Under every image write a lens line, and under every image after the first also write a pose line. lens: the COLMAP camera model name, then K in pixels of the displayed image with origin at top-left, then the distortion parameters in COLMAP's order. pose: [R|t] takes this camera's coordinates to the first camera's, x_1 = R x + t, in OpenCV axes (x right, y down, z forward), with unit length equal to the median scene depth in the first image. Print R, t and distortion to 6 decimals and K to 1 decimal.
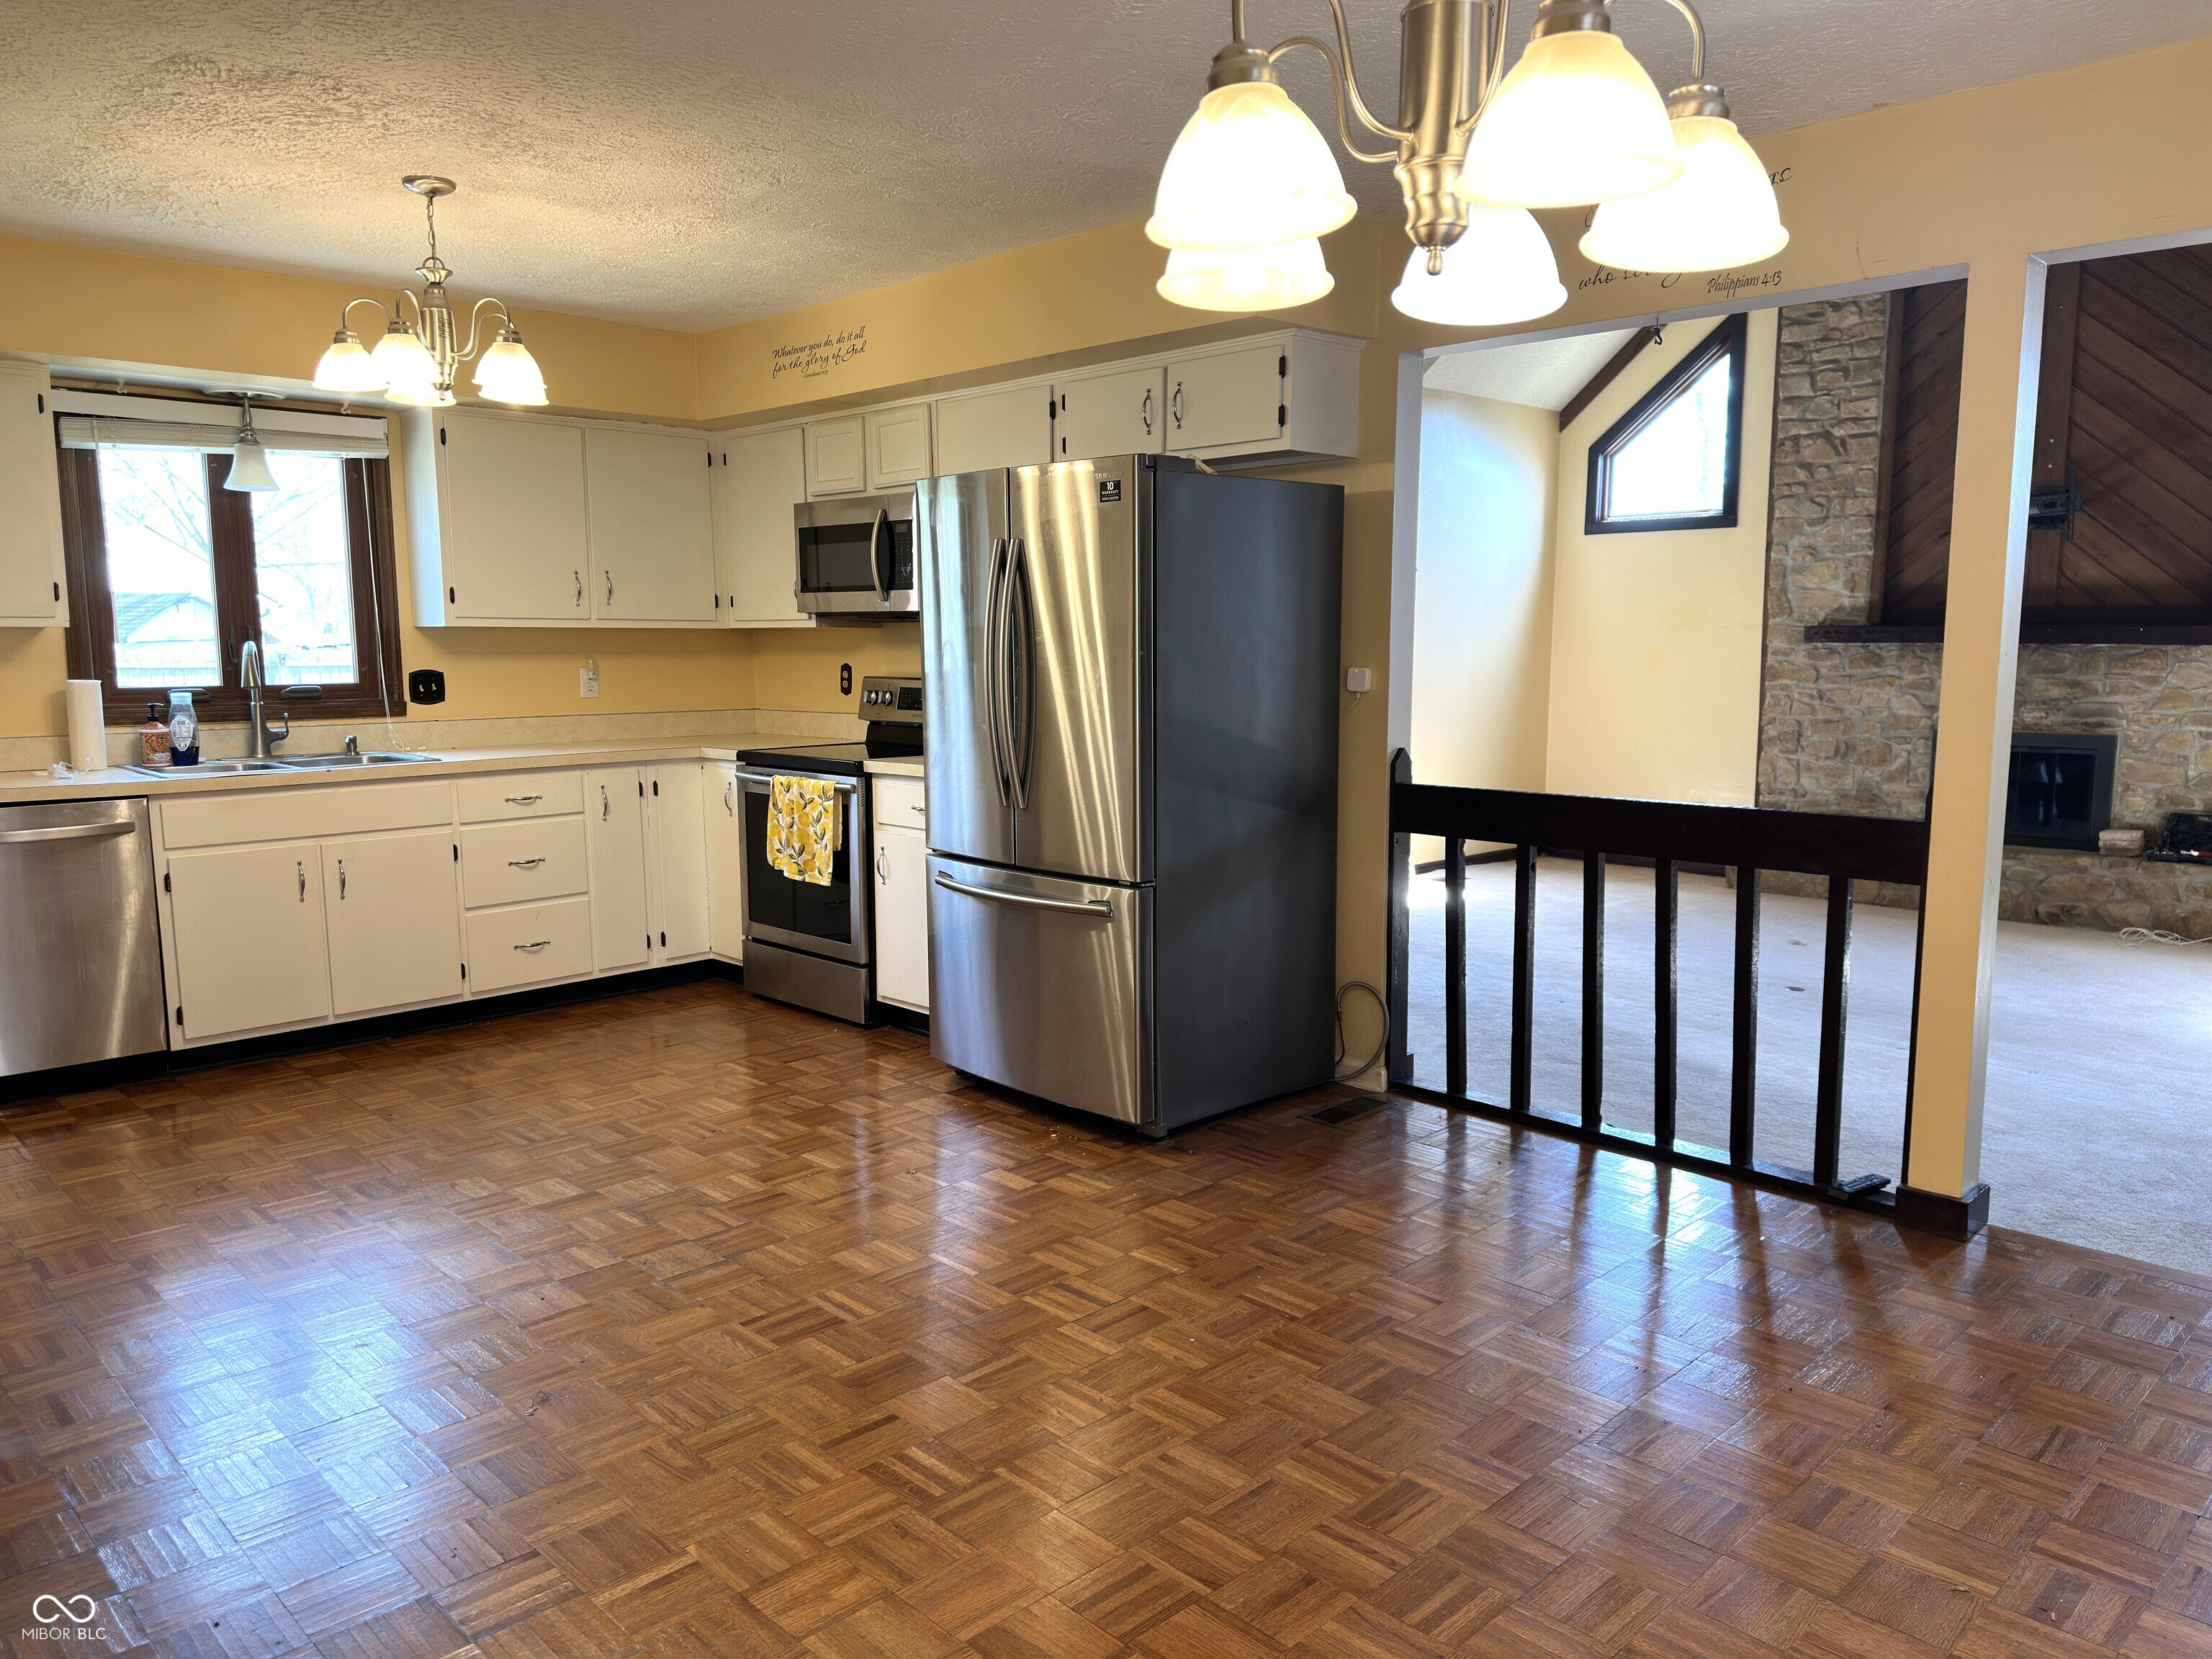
lens RADIAL K [[1568.6, 0, 1110.2], [0, 1568.6, 821.5], [0, 0, 1]] dist [0.083343, -0.005469]
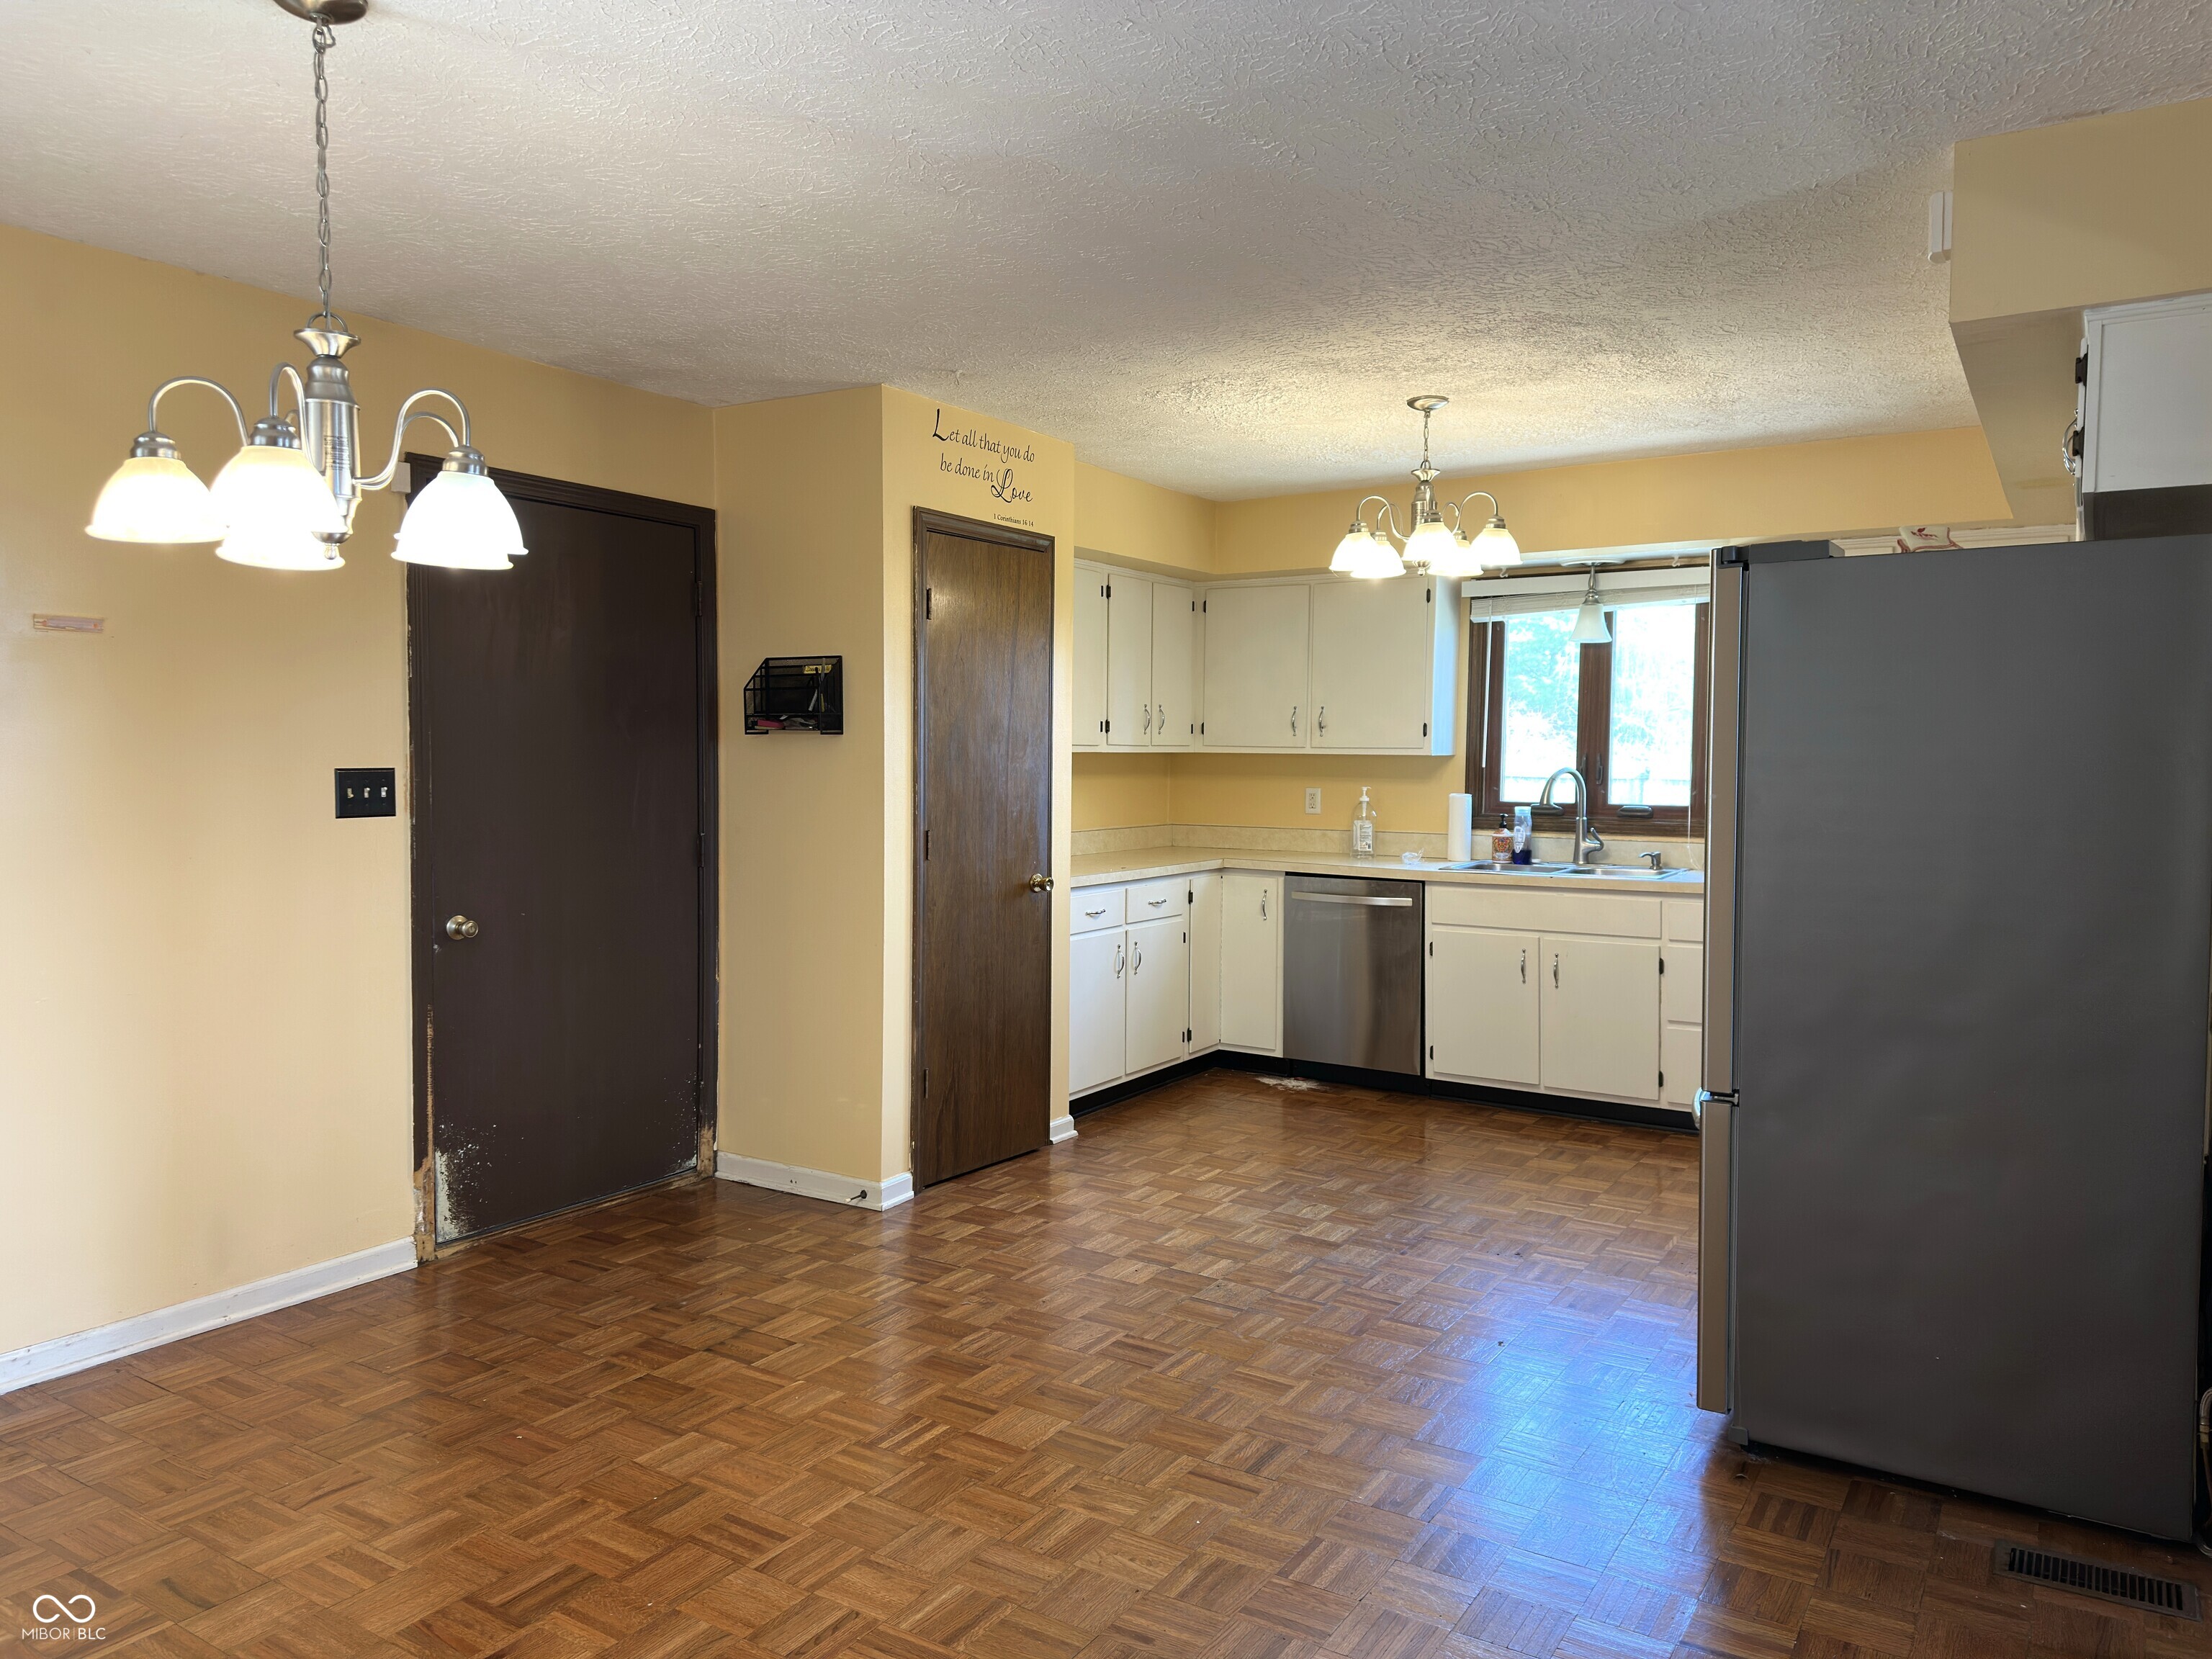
lens RADIAL K [[1568.6, 0, 1106.9], [0, 1568.6, 838.9], [0, 0, 1]] dist [0.083343, -0.005469]
pose [[0.229553, 0.065309, -0.971102, 0.560403], [-0.123345, 0.991654, 0.037534, -0.062497], [0.965449, 0.111165, 0.235693, 0.407040]]
